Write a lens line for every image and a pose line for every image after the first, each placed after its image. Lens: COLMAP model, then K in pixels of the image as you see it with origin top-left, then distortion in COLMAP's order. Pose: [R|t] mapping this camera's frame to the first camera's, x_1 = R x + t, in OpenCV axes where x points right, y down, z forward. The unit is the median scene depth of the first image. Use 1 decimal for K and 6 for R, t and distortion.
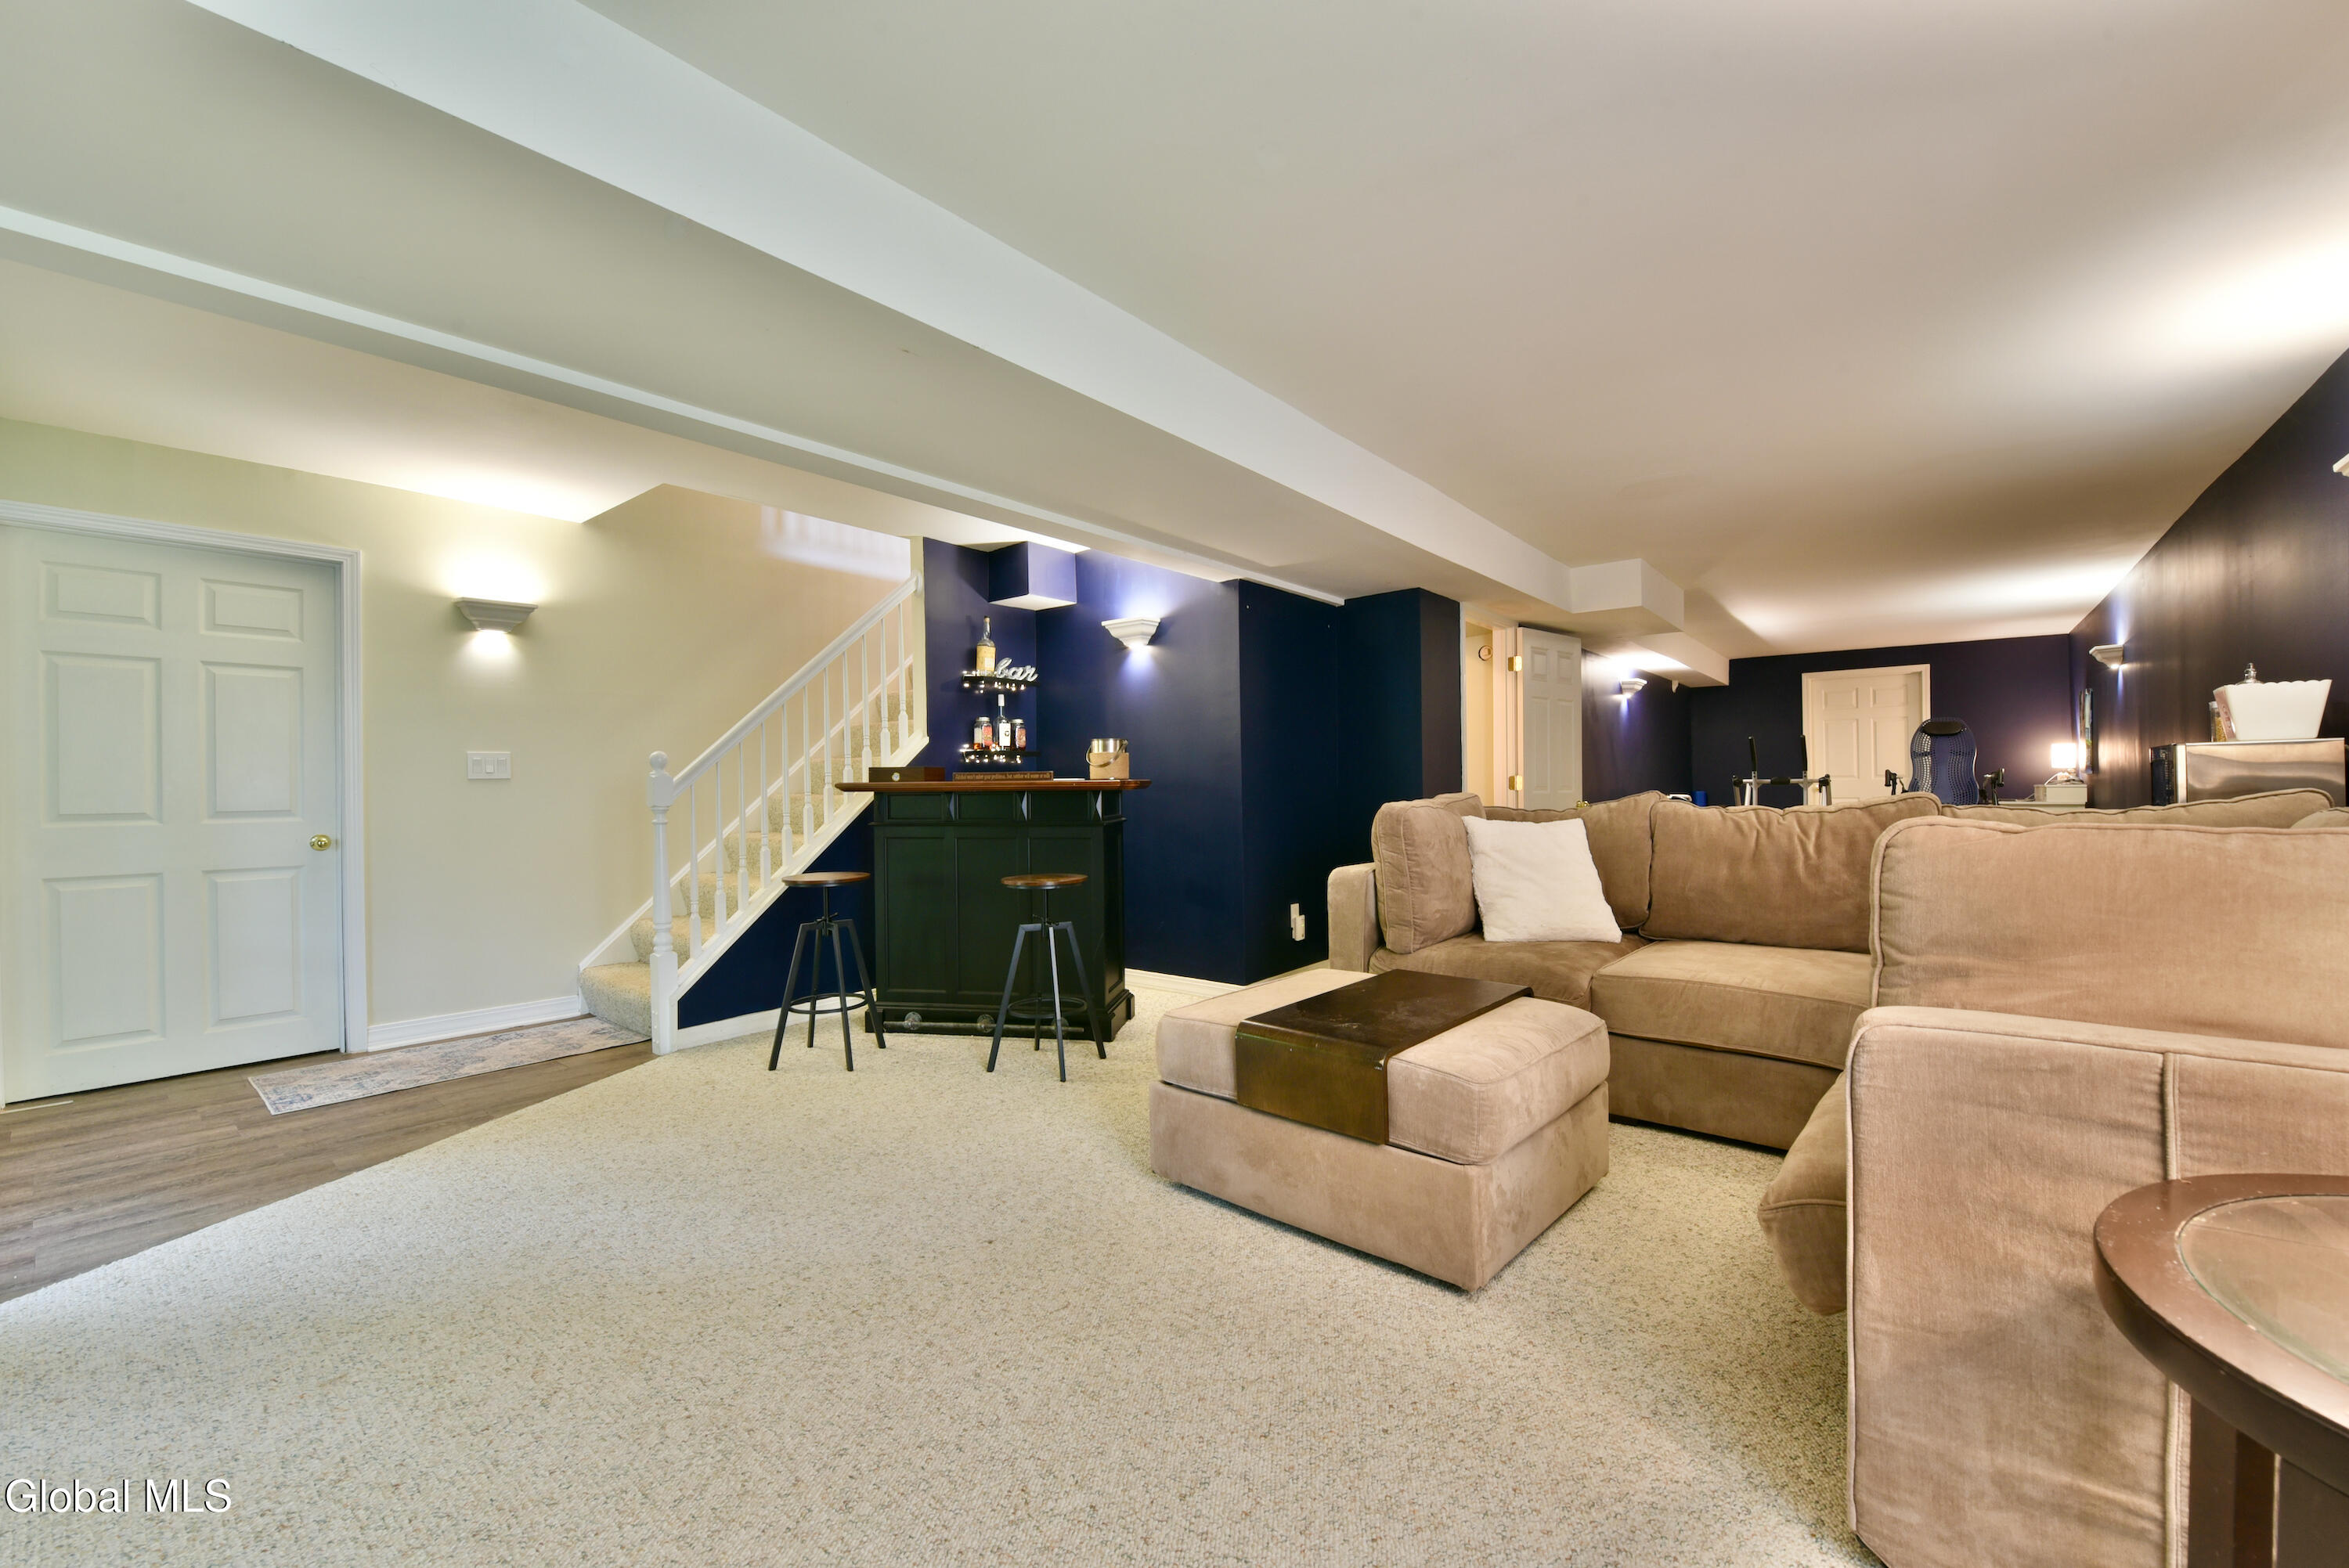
lens RADIAL K [[938.9, 0, 1179.0], [0, 938.9, 786.9], [0, 0, 1]] dist [-0.013281, -0.003497]
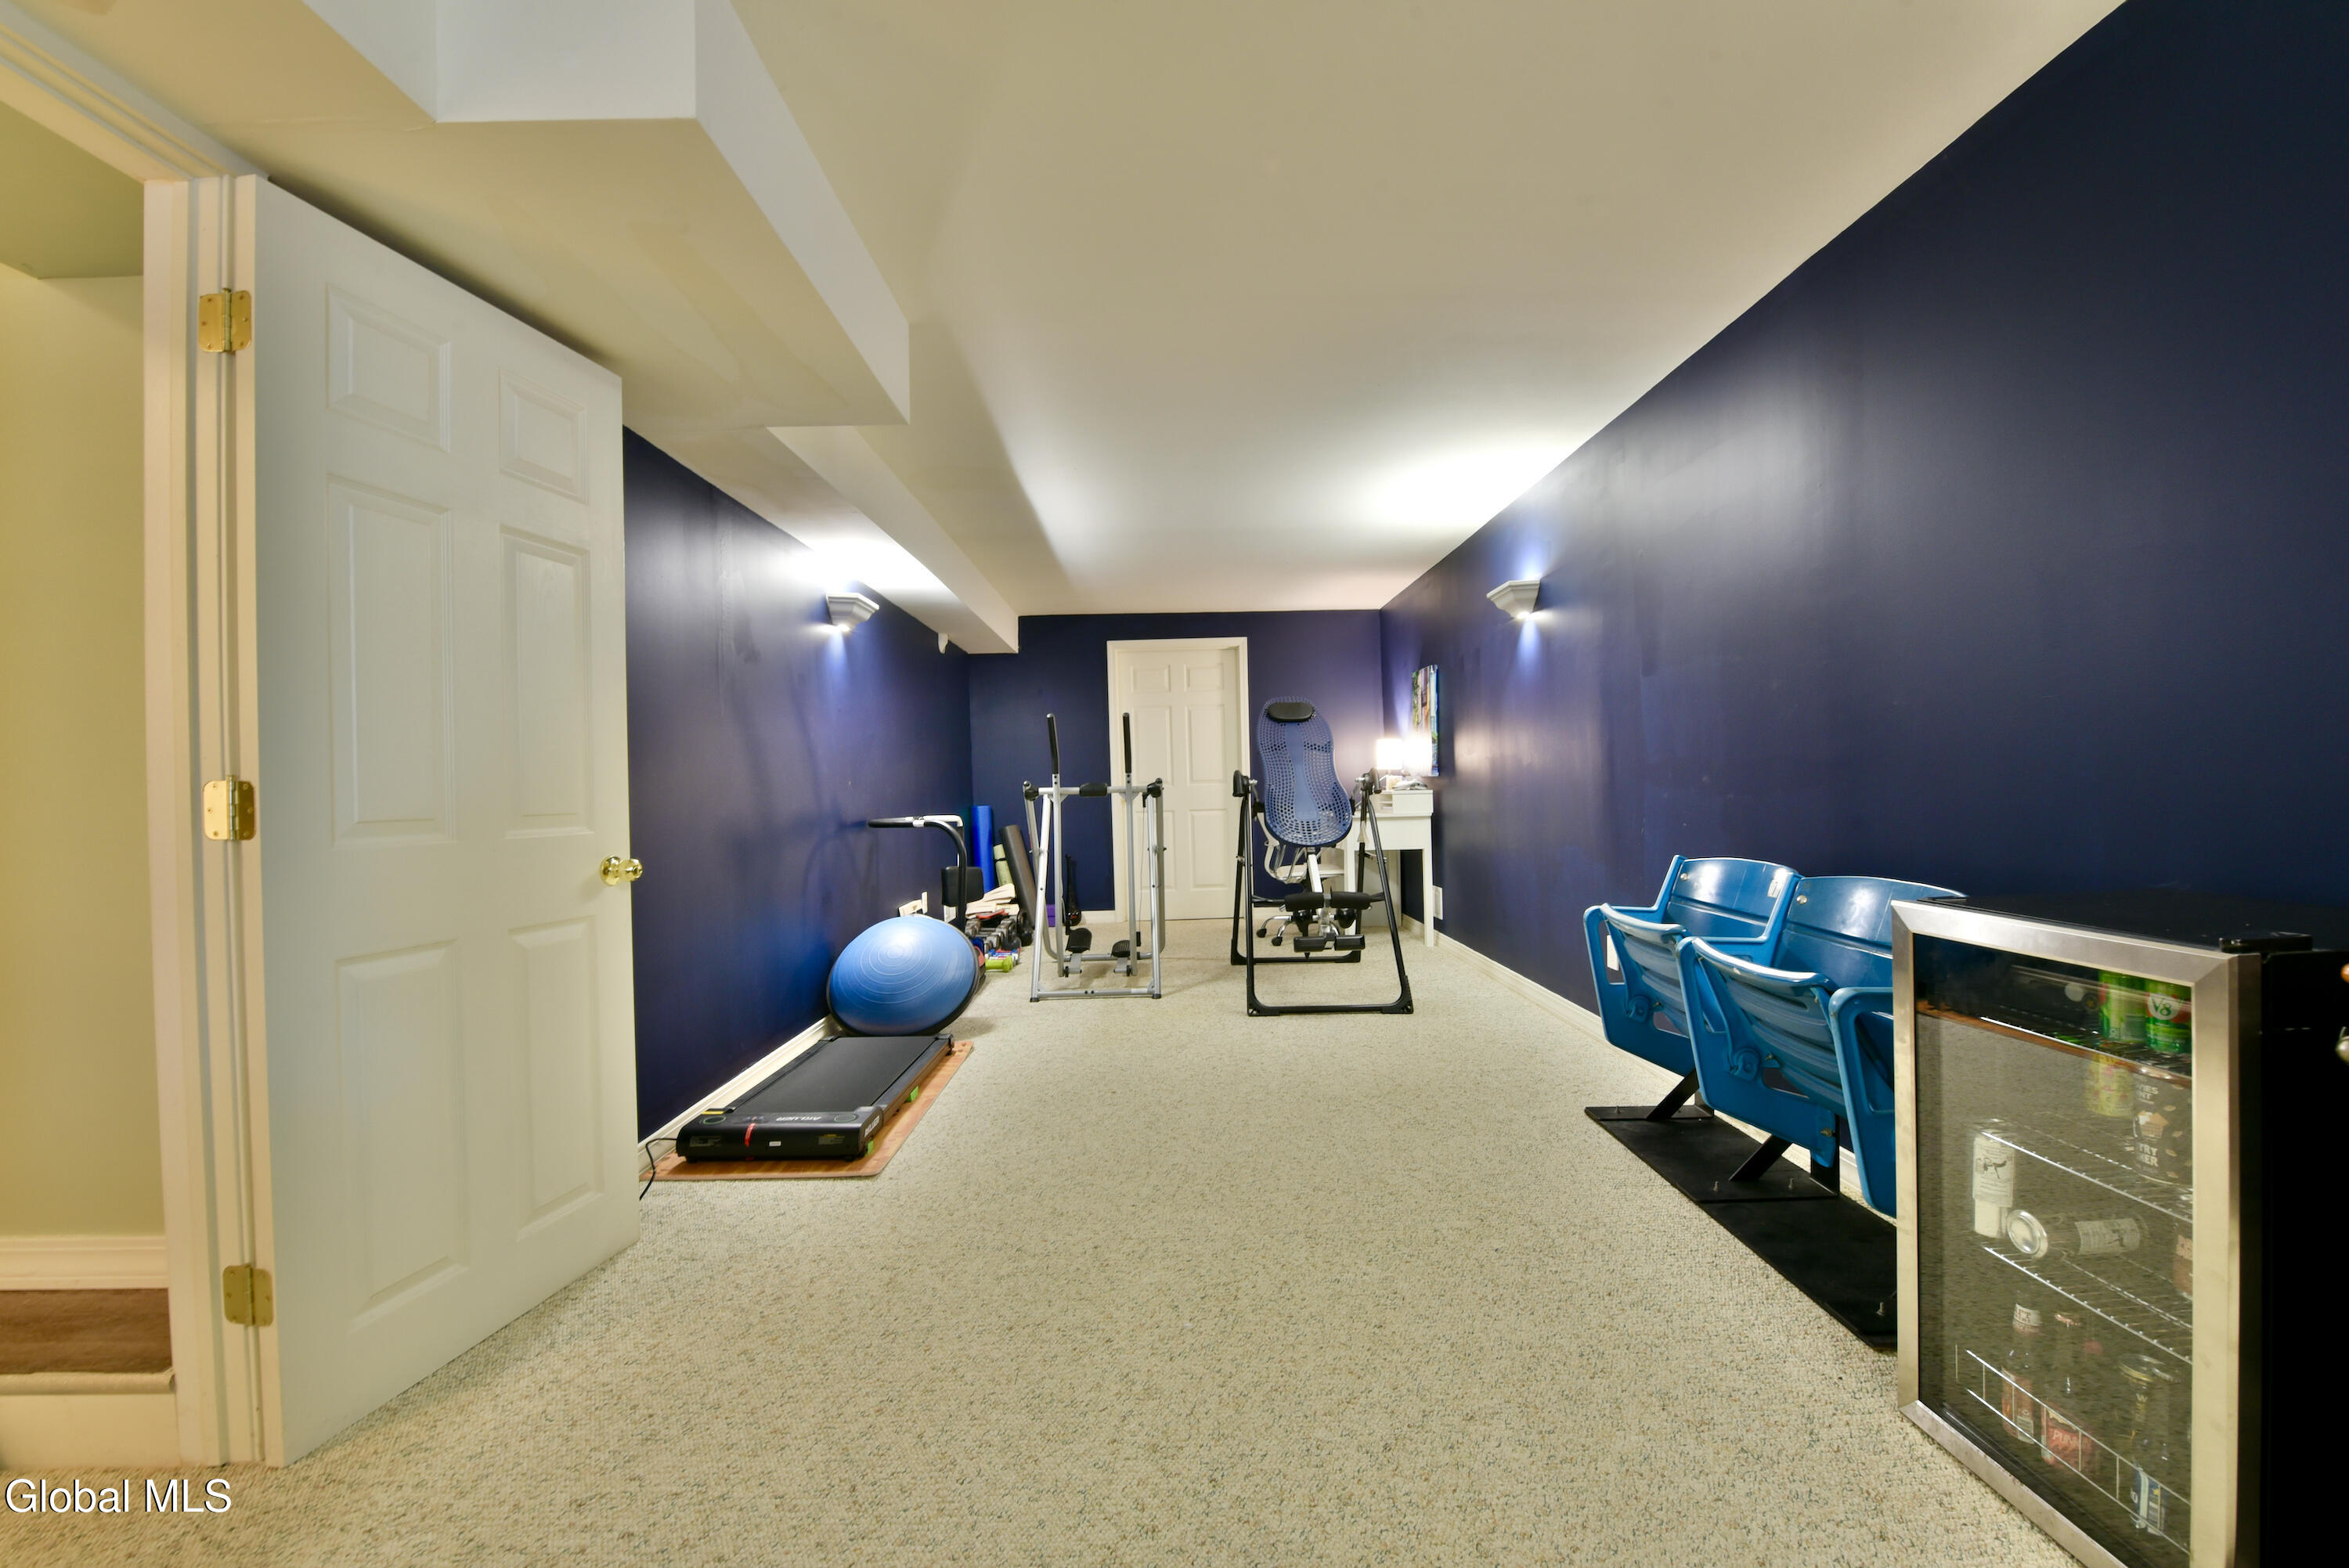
lens RADIAL K [[938.9, 0, 1179.0], [0, 938.9, 786.9], [0, 0, 1]] dist [-0.013281, -0.003497]
pose [[0.766851, -0.008321, 0.641771, 0.288937], [0.016119, 0.999850, -0.006298, -0.003335], [-0.641623, 0.015174, 0.766870, 0.485075]]
